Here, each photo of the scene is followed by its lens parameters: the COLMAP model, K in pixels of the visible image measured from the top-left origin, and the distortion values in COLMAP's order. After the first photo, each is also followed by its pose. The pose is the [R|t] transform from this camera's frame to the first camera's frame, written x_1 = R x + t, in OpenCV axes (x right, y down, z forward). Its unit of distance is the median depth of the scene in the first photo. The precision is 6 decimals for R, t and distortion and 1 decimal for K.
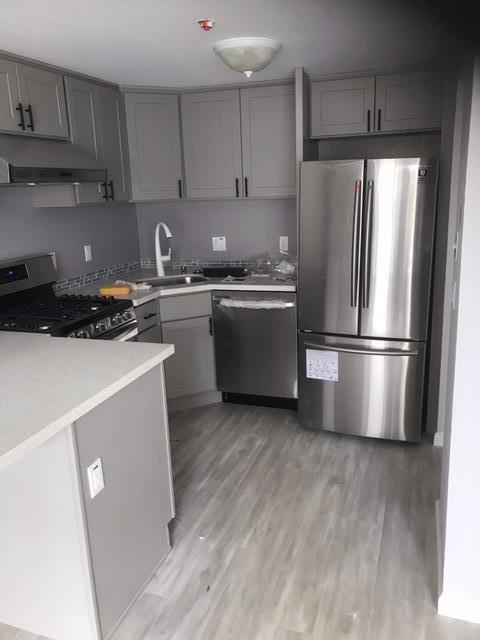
lens RADIAL K [[519.7, 0, 241.1], [0, 519.7, 325.5], [0, 0, 1]] dist [0.049072, -0.052878]
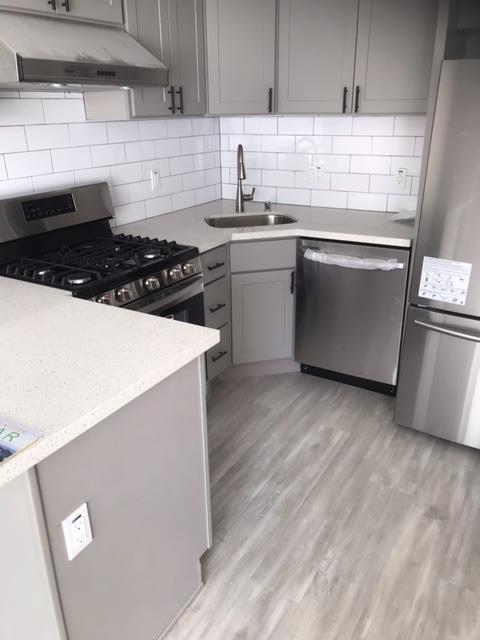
lens RADIAL K [[519.7, 0, 240.1], [0, 519.7, 319.7], [0, 0, 1]] dist [0.049072, -0.052878]
pose [[0.978176, 0.100189, -0.182025, 0.016208], [-0.075220, 0.987396, 0.139254, -0.056511], [0.193682, -0.122523, 0.973383, 0.243839]]
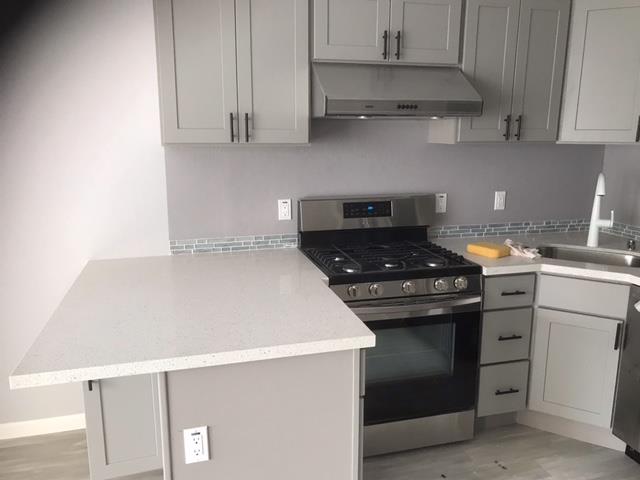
lens RADIAL K [[519.7, 0, 319.5], [0, 519.7, 241.8], [0, 0, 1]] dist [0.049072, -0.052878]
pose [[0.563713, 0.212972, -0.798042, 0.283635], [-0.237470, 0.967182, 0.090368, -0.102520], [0.791097, 0.138570, 0.595788, 0.353394]]
